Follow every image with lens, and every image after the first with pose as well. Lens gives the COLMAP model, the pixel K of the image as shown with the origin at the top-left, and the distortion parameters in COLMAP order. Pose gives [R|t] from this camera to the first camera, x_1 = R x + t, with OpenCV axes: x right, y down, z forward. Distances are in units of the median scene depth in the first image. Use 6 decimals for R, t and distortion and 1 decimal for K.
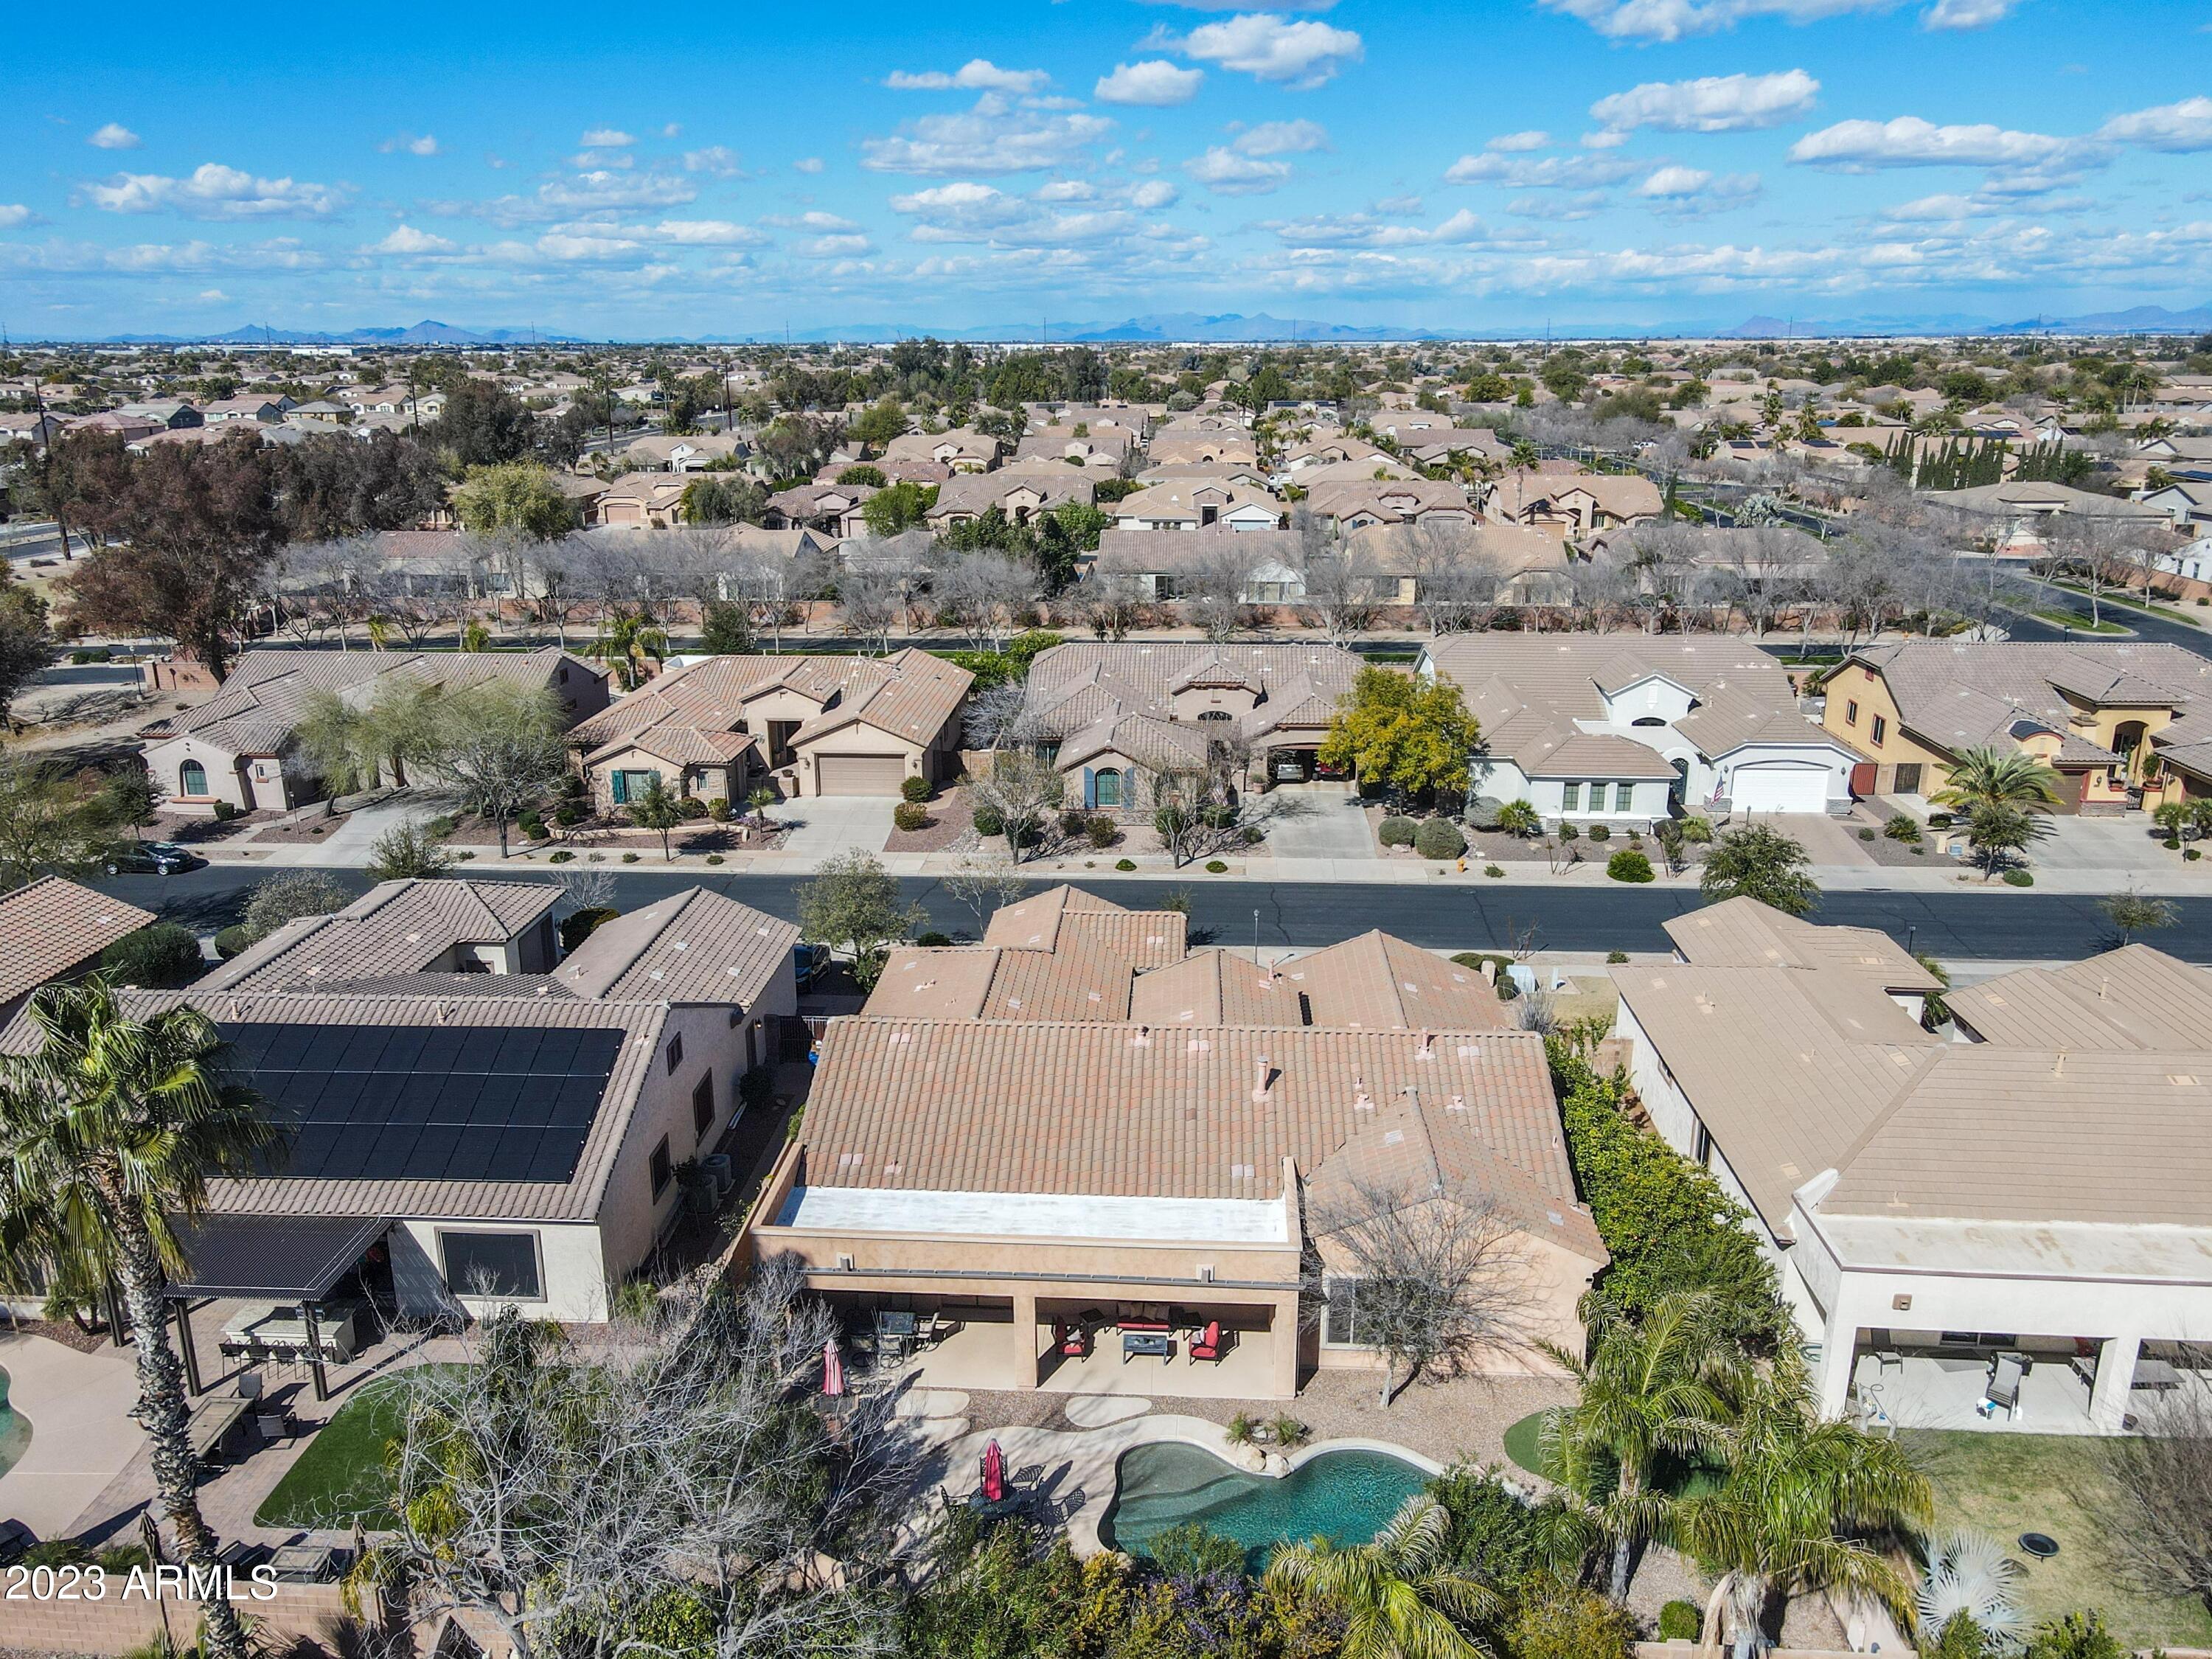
lens RADIAL K [[1775.3, 0, 1125.8], [0, 1775.3, 946.1], [0, 0, 1]] dist [-0.000973, 0.034093]
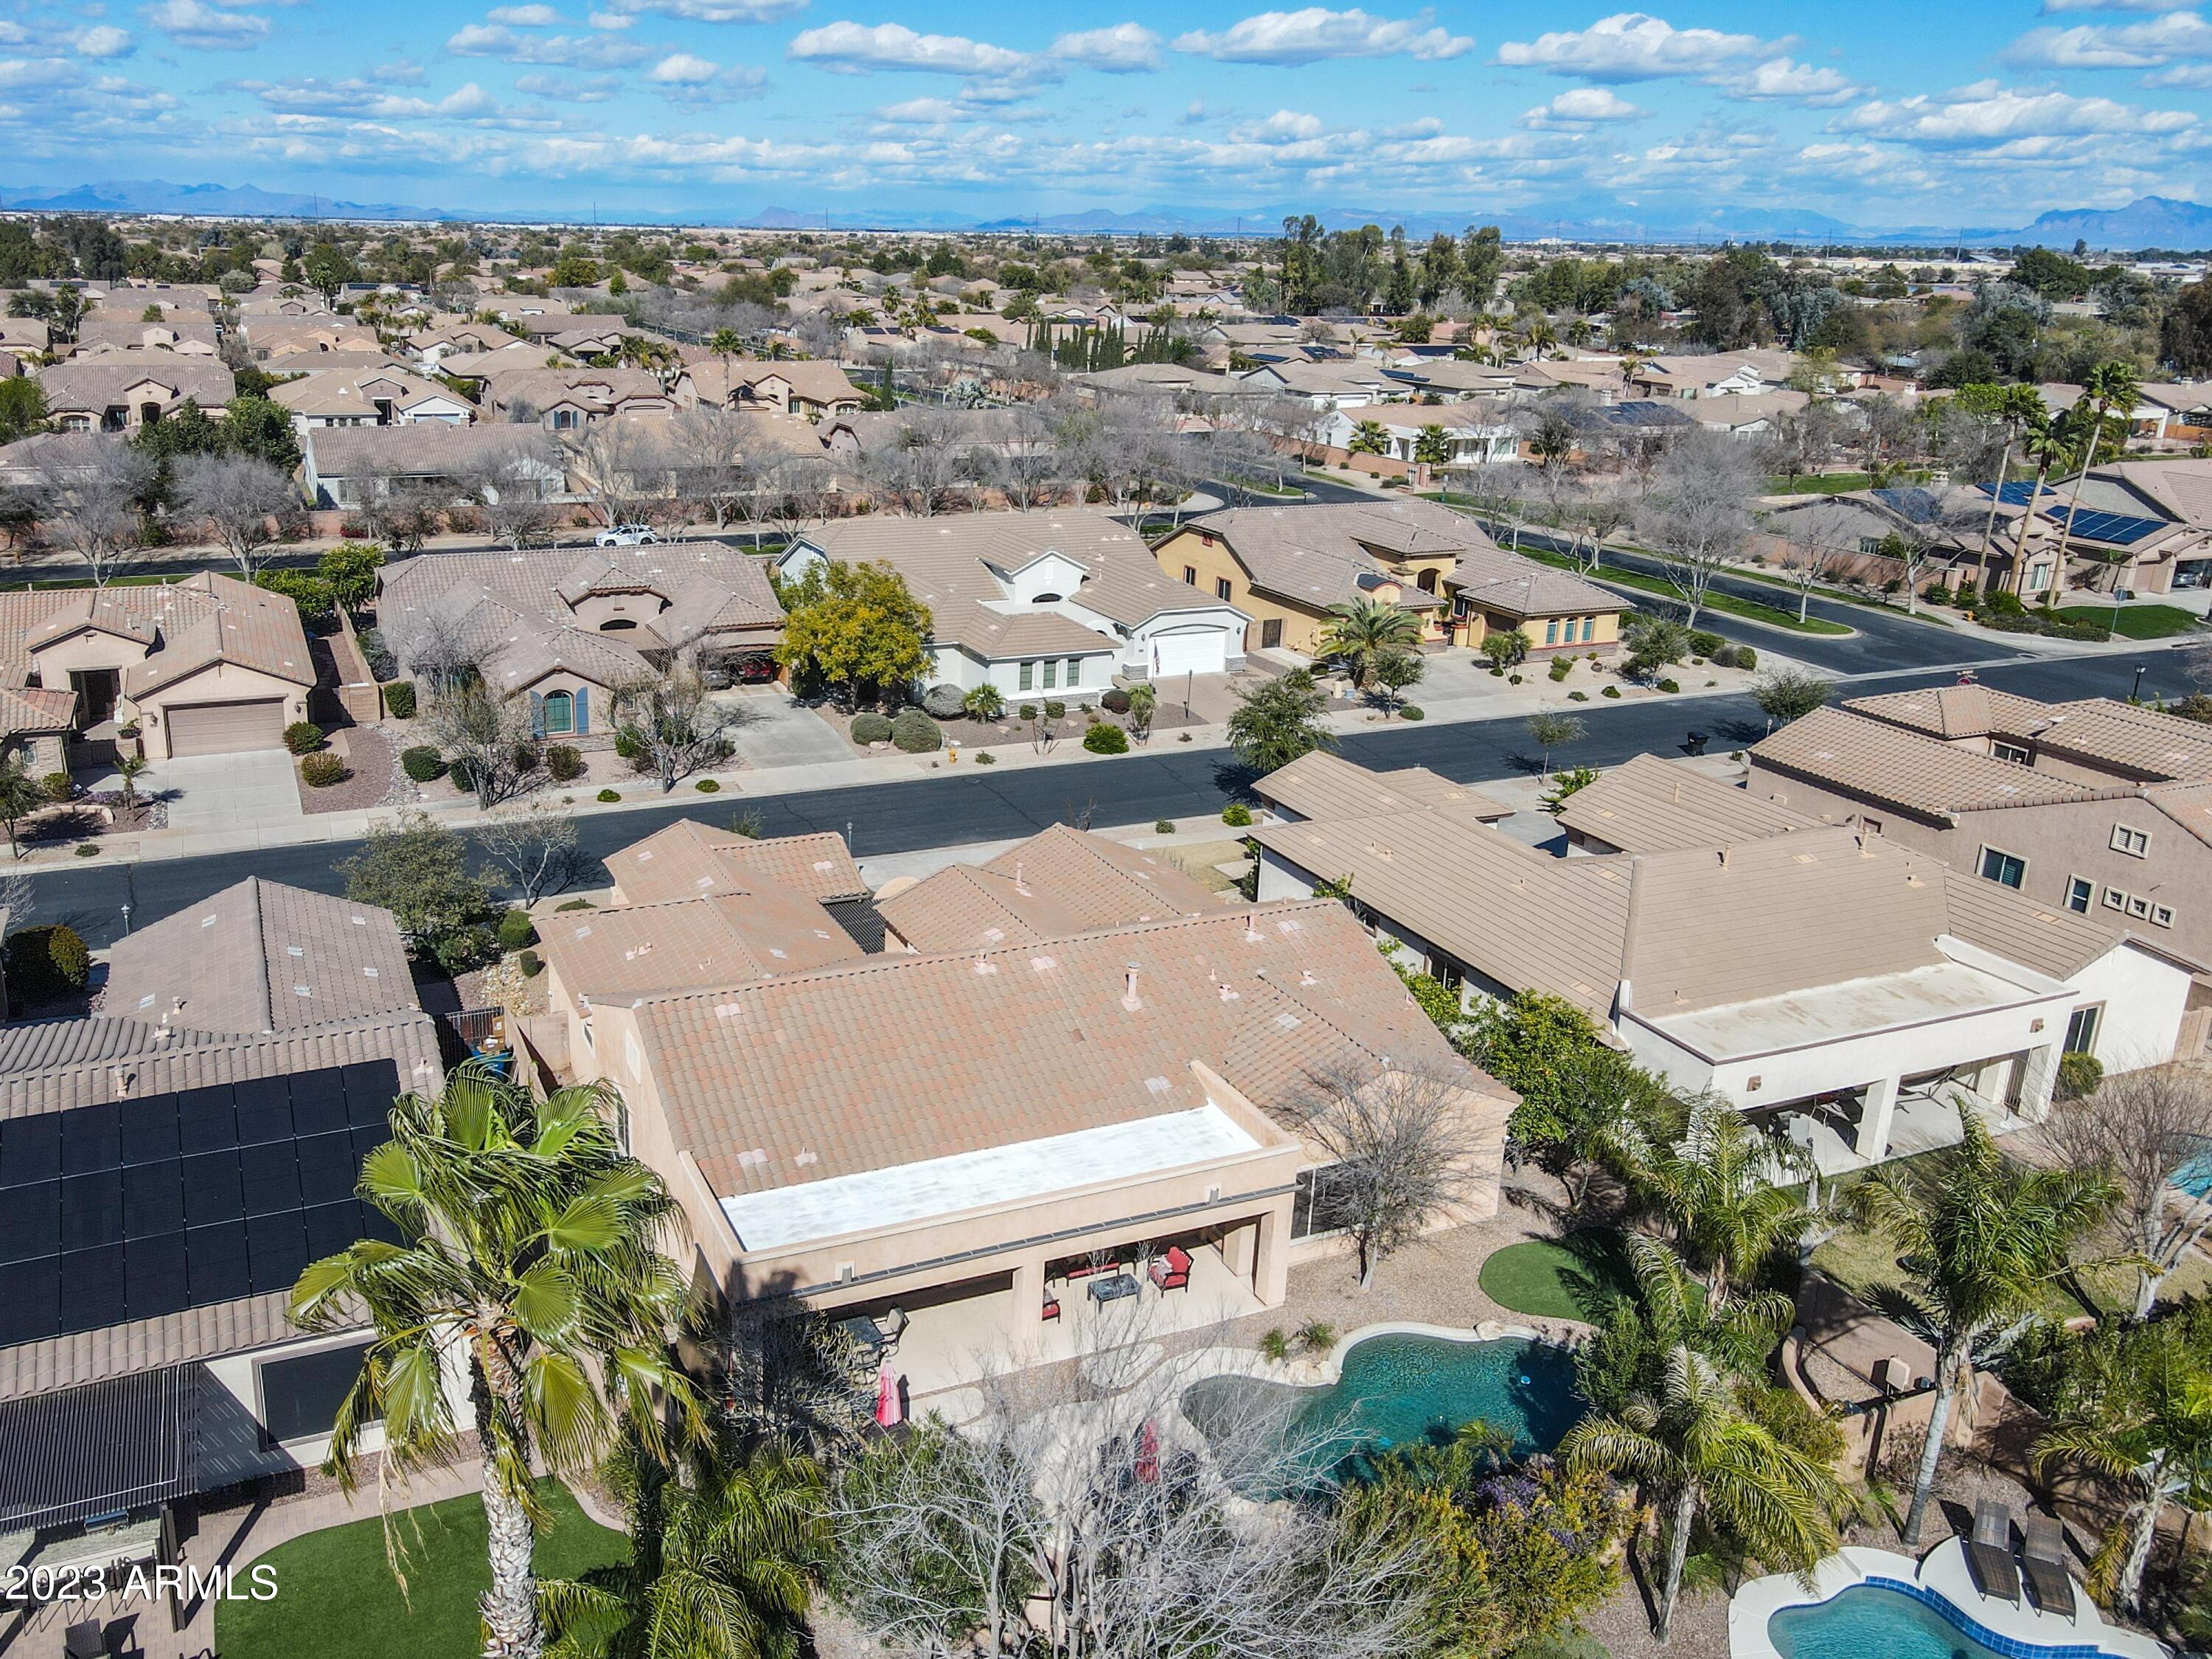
lens RADIAL K [[1830.8, 0, 1040.3], [0, 1830.8, 830.1], [0, 0, 1]] dist [0.005799, 0.034746]
pose [[0.884606, -0.125716, 0.449074, -0.213123], [0.130542, 0.991234, 0.020342, -0.018083], [-0.447694, 0.040629, 0.893263, 0.077879]]
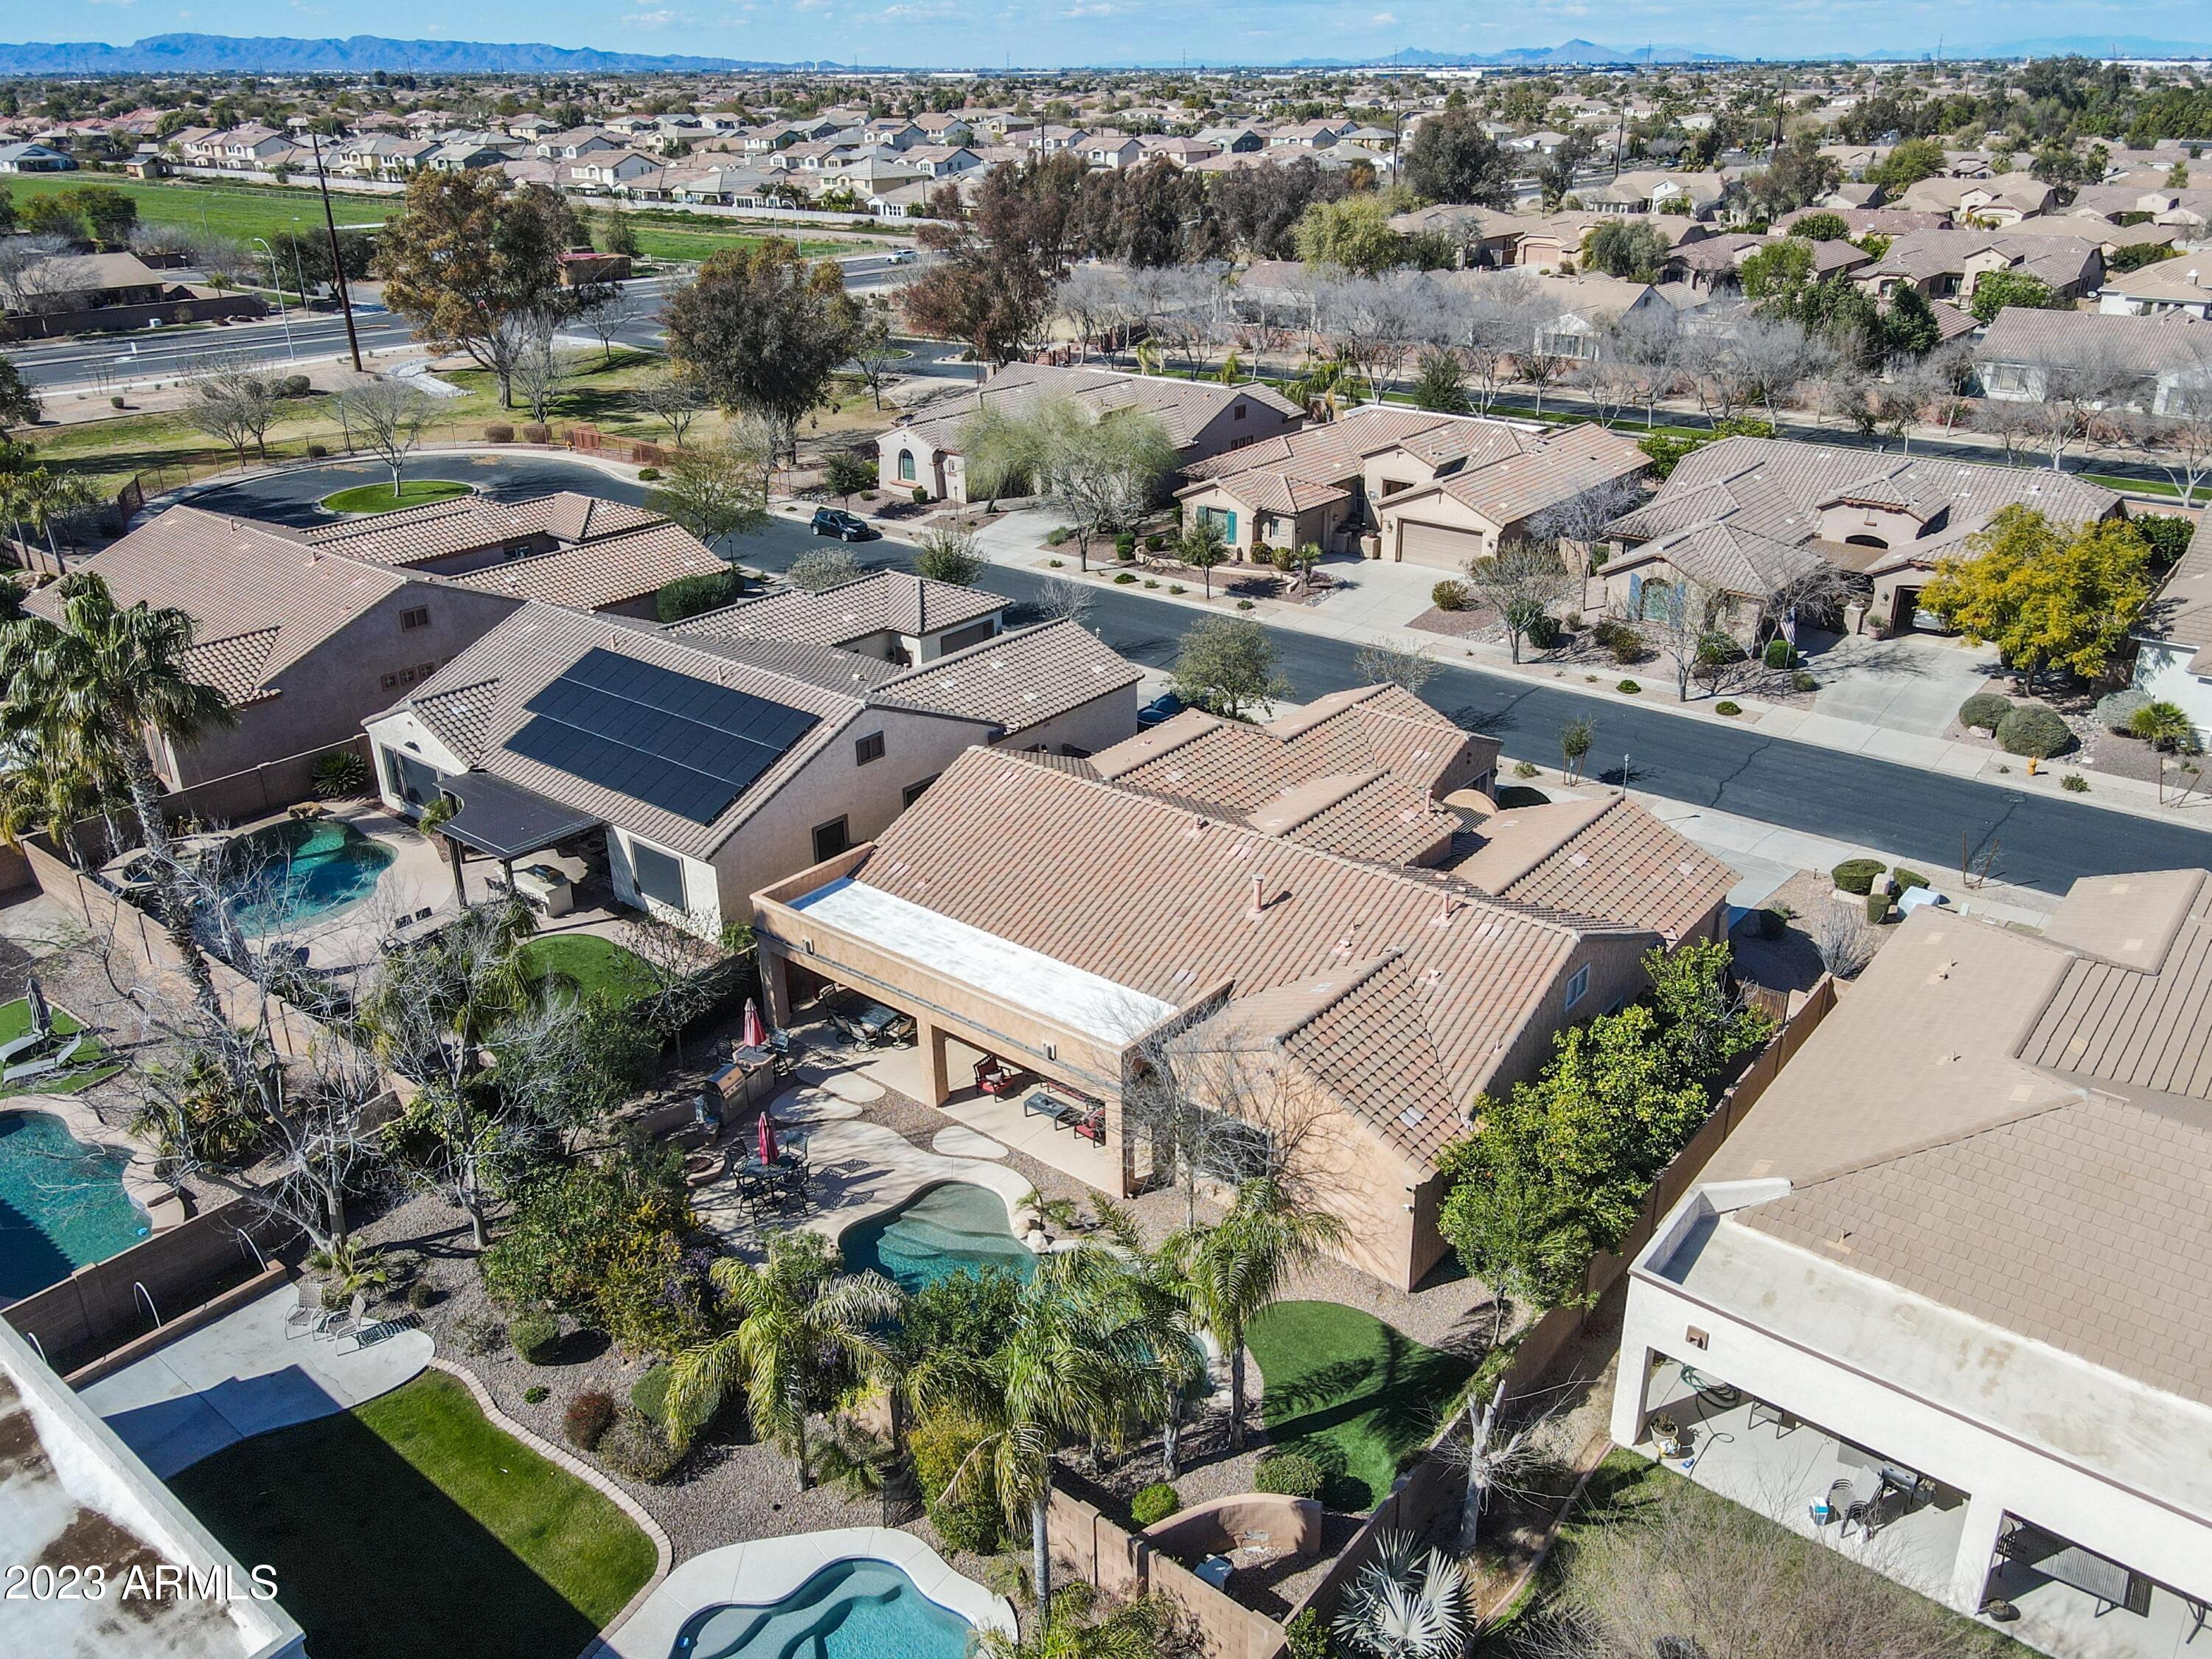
lens RADIAL K [[1830.8, 0, 1040.3], [0, 1830.8, 830.1], [0, 0, 1]] dist [0.005799, 0.034746]
pose [[0.788834, 0.236989, -0.567078, 0.296270], [-0.196172, 0.971492, 0.133113, -0.038268], [0.582458, 0.006241, 0.812837, 0.063703]]
